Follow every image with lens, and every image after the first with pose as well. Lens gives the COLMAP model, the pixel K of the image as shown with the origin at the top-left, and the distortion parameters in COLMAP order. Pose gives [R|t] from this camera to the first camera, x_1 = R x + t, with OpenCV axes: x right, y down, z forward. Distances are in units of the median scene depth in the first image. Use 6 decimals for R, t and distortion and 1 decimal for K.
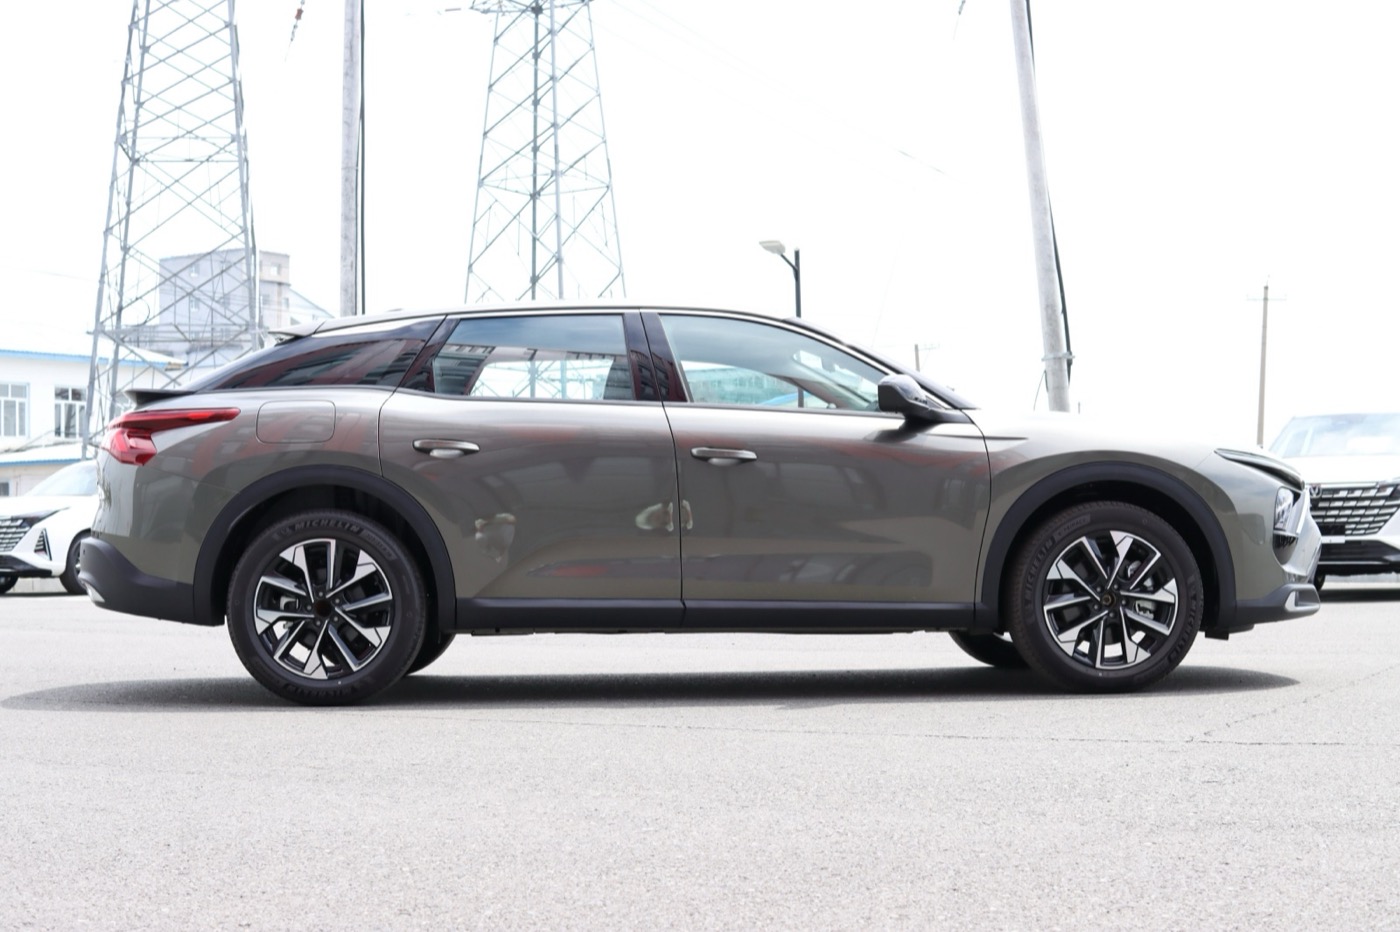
lens RADIAL K [[2022.7, 0, 700.0], [0, 2022.7, 466.0], [0, 0, 1]] dist [-0.108140, -0.290840]
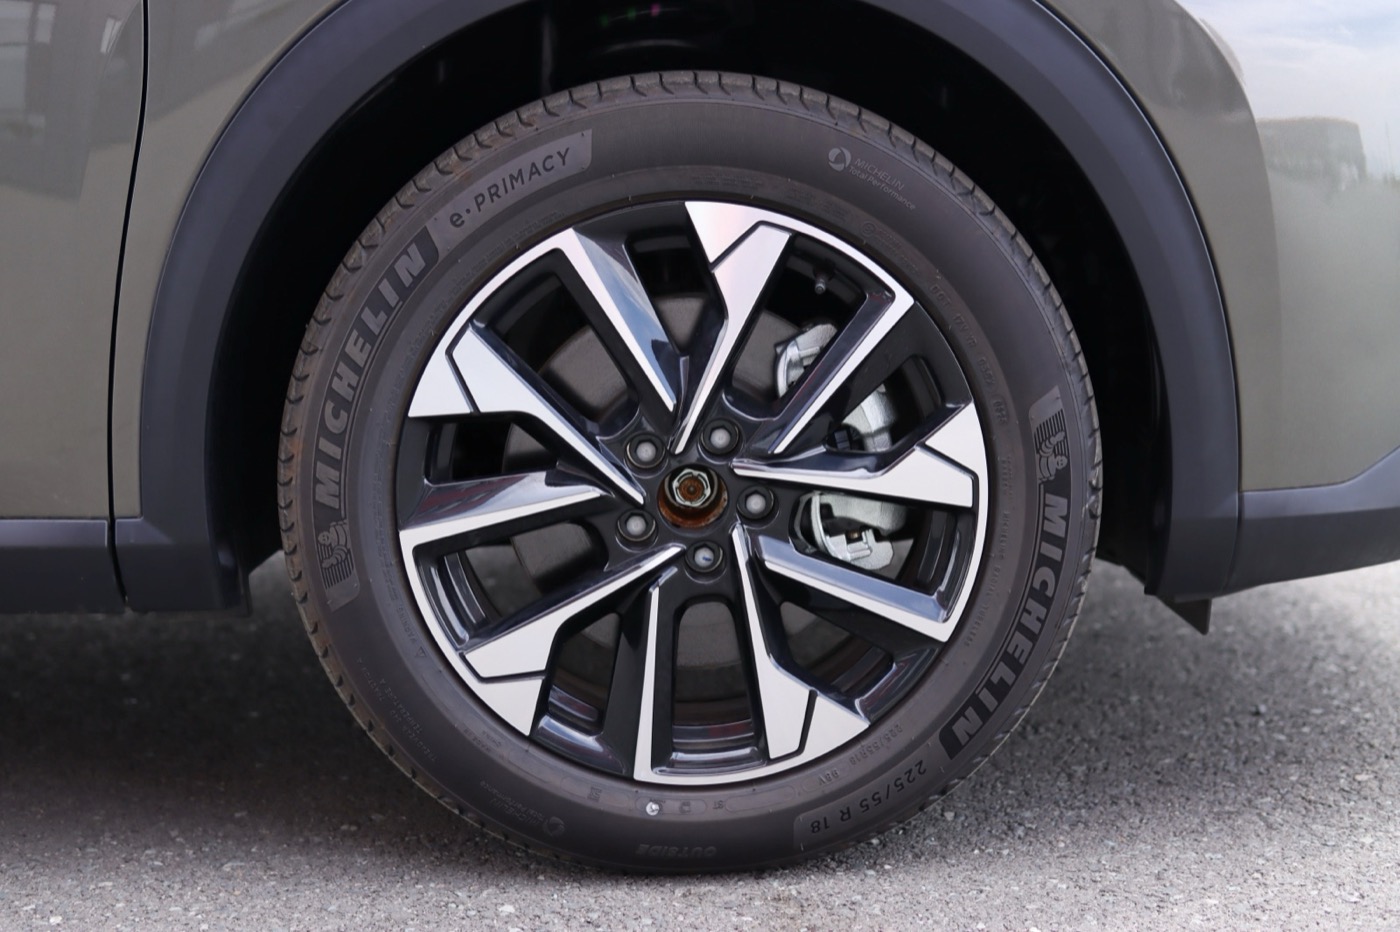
lens RADIAL K [[2022.7, 0, 700.0], [0, 2022.7, 466.0], [0, 0, 1]] dist [-0.108140, -0.290840]
pose [[0.999019, -0.014477, -0.041840, 0.214804], [0.022185, 0.981514, 0.190098, 0.018295], [0.038315, -0.190840, 0.980873, 0.770704]]
